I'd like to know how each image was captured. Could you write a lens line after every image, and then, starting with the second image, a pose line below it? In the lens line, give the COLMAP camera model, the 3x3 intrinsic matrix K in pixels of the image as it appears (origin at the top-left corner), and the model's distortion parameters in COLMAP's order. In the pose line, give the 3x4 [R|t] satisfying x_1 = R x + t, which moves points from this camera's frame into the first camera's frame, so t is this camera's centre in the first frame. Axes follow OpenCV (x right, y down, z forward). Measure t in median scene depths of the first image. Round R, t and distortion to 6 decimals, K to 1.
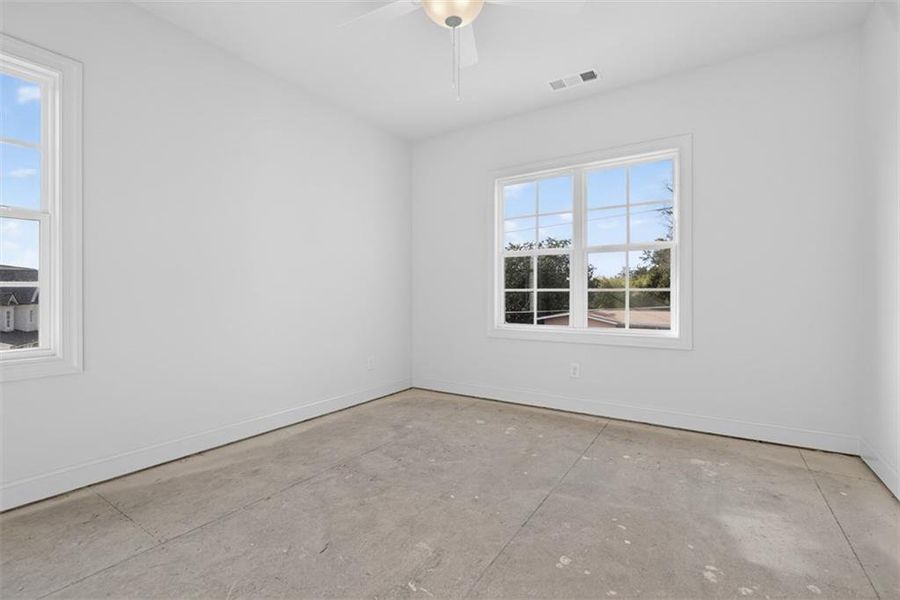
lens RADIAL K [[413.2, 0, 448.3], [0, 413.2, 302.4], [0, 0, 1]] dist [-0.005297, 0.004549]
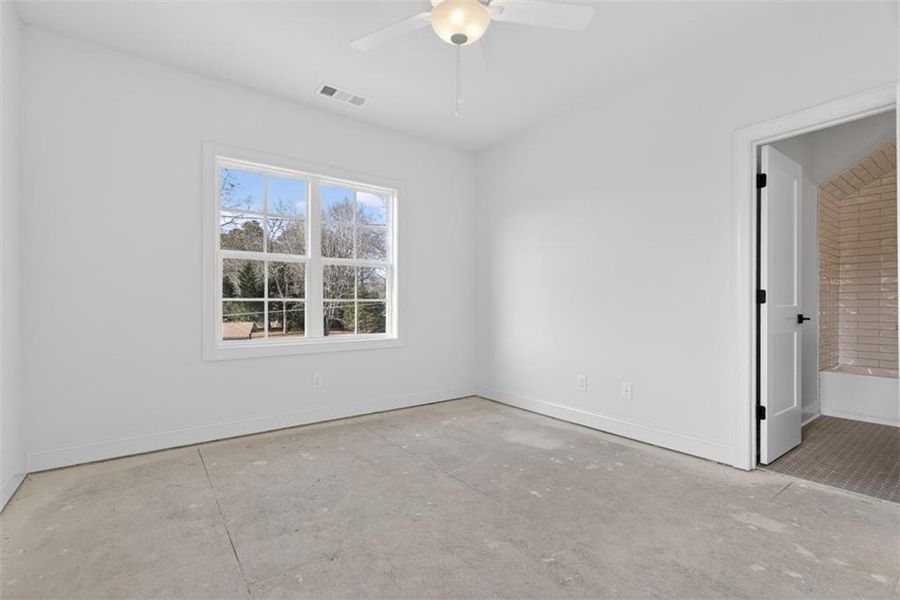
lens RADIAL K [[413.2, 0, 447.6], [0, 413.2, 316.2], [0, 0, 1]] dist [-0.005297, 0.004549]
pose [[0.340141, -0.025299, 0.940034, -0.606061], [0.019862, 0.999608, 0.019715, -0.005306], [-0.940165, 0.011965, 0.340510, 0.425814]]
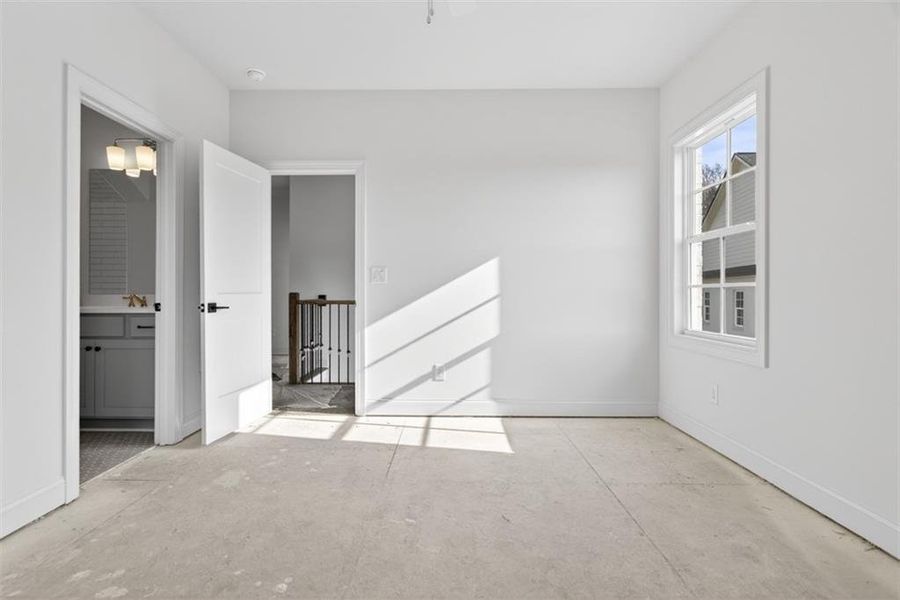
lens RADIAL K [[413.2, 0, 443.9], [0, 413.2, 295.1], [0, 0, 1]] dist [-0.005297, 0.004549]
pose [[-0.841549, -0.001207, -0.540179, 0.252745], [-0.014319, 0.999696, 0.020074, -0.016956], [0.539991, 0.024628, -0.841311, 1.036531]]
